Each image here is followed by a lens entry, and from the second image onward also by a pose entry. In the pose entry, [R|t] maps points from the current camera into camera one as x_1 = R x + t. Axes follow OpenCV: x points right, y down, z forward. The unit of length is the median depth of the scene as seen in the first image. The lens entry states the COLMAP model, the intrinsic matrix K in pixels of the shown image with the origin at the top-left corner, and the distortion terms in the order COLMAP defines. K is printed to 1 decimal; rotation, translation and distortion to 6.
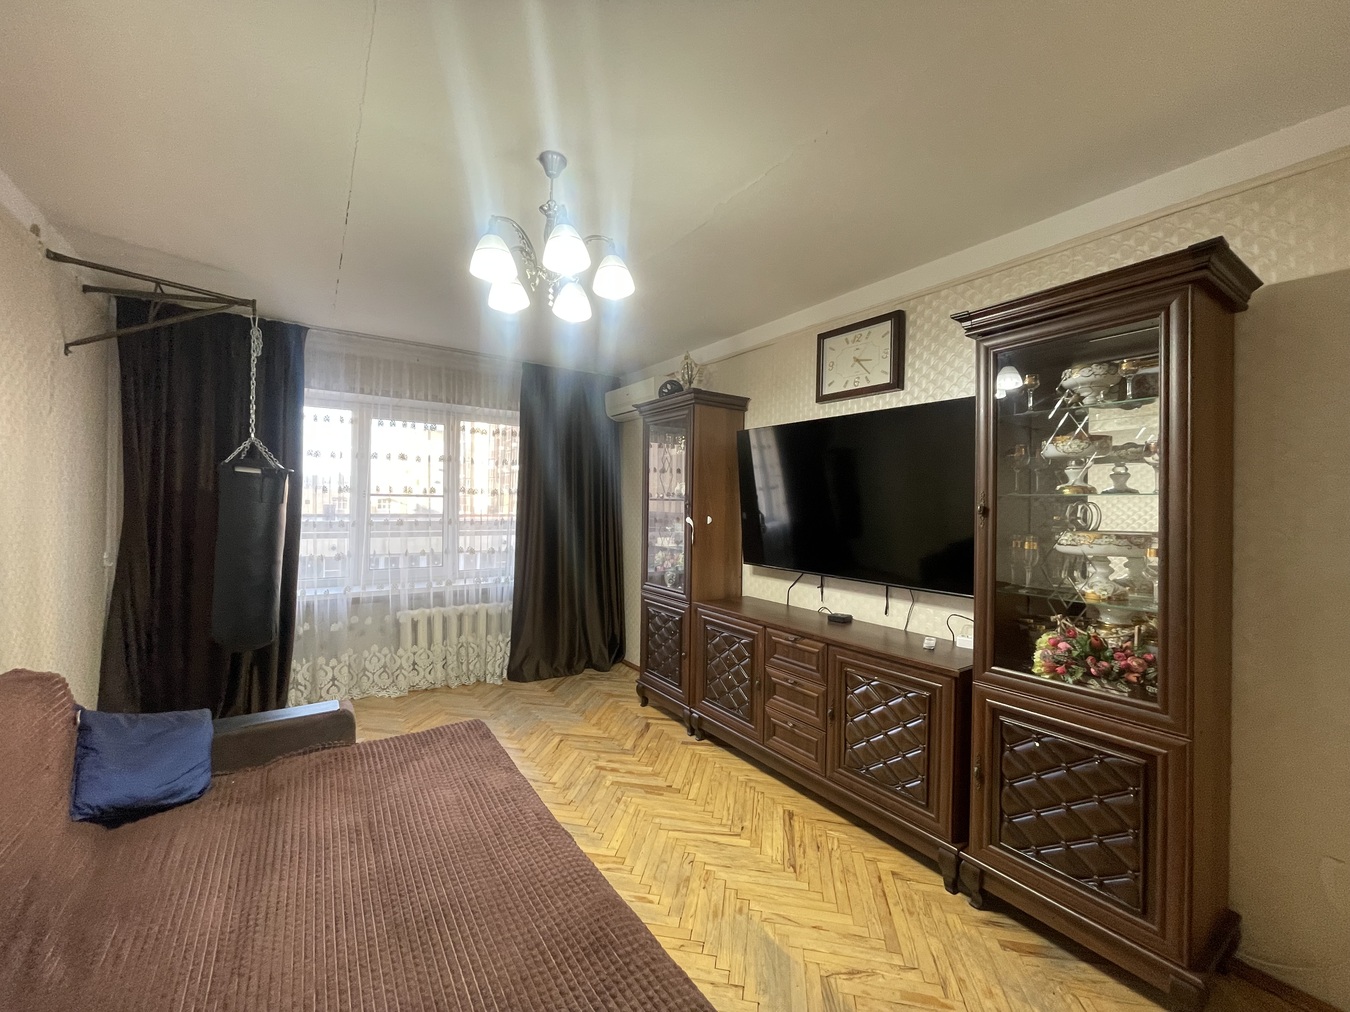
lens RADIAL K [[545.3, 0, 672.0], [0, 545.3, 502.0], [0, 0, 1]] dist [0.000481, 0.000608]
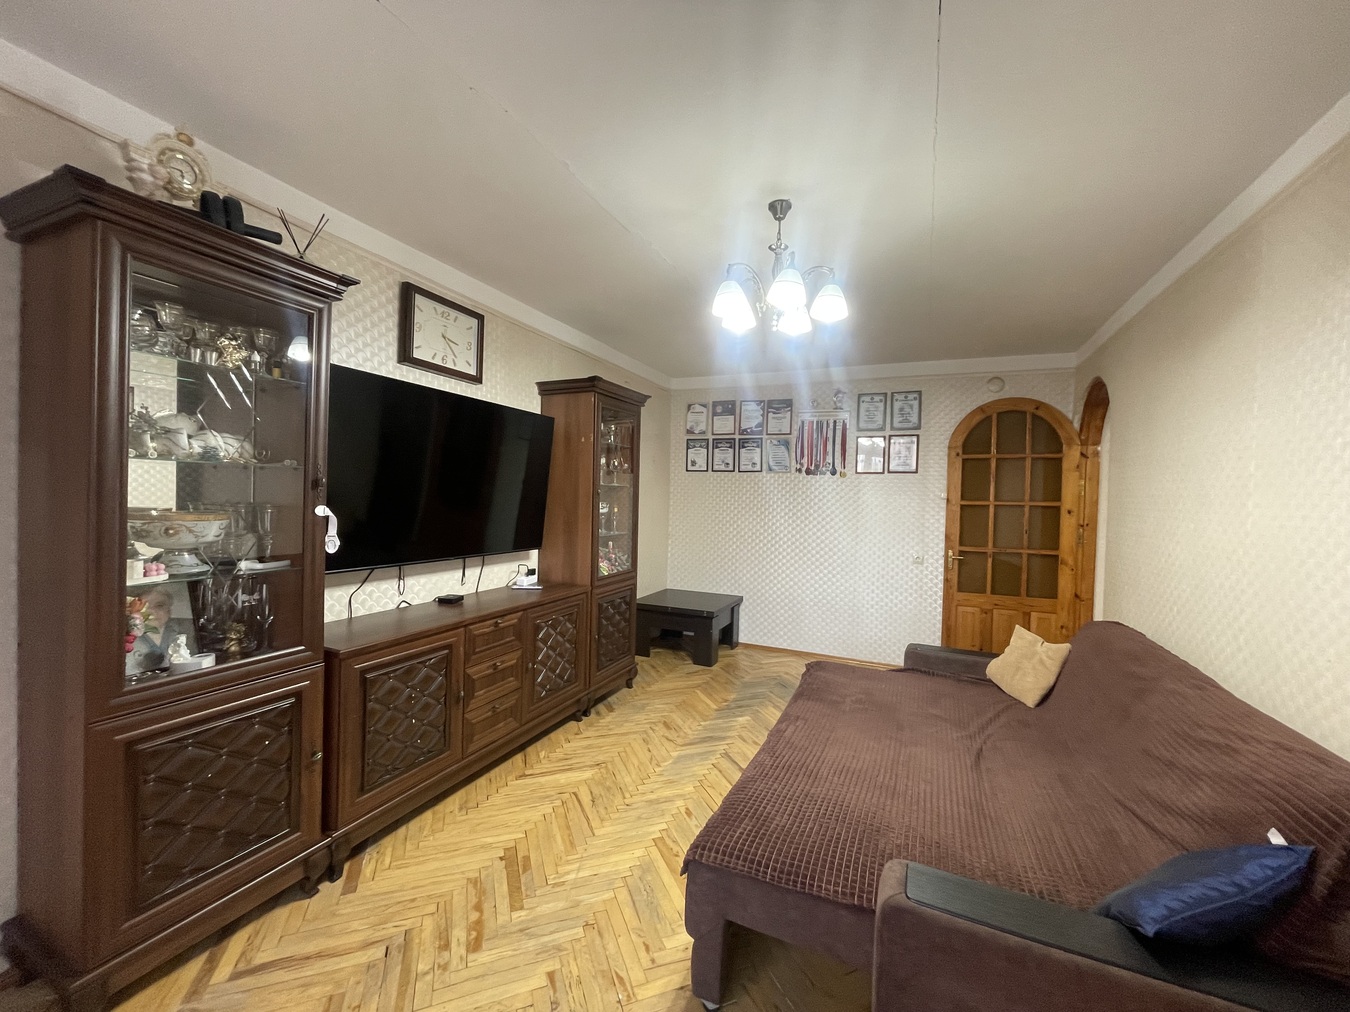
lens RADIAL K [[545.3, 0, 674.6], [0, 545.3, 501.0], [0, 0, 1]] dist [0.000481, 0.000608]
pose [[-0.514277, -0.043804, 0.856505, -0.752303], [-0.040007, 0.998833, 0.027062, -0.008711], [-0.856690, -0.020349, -0.515430, 1.182997]]
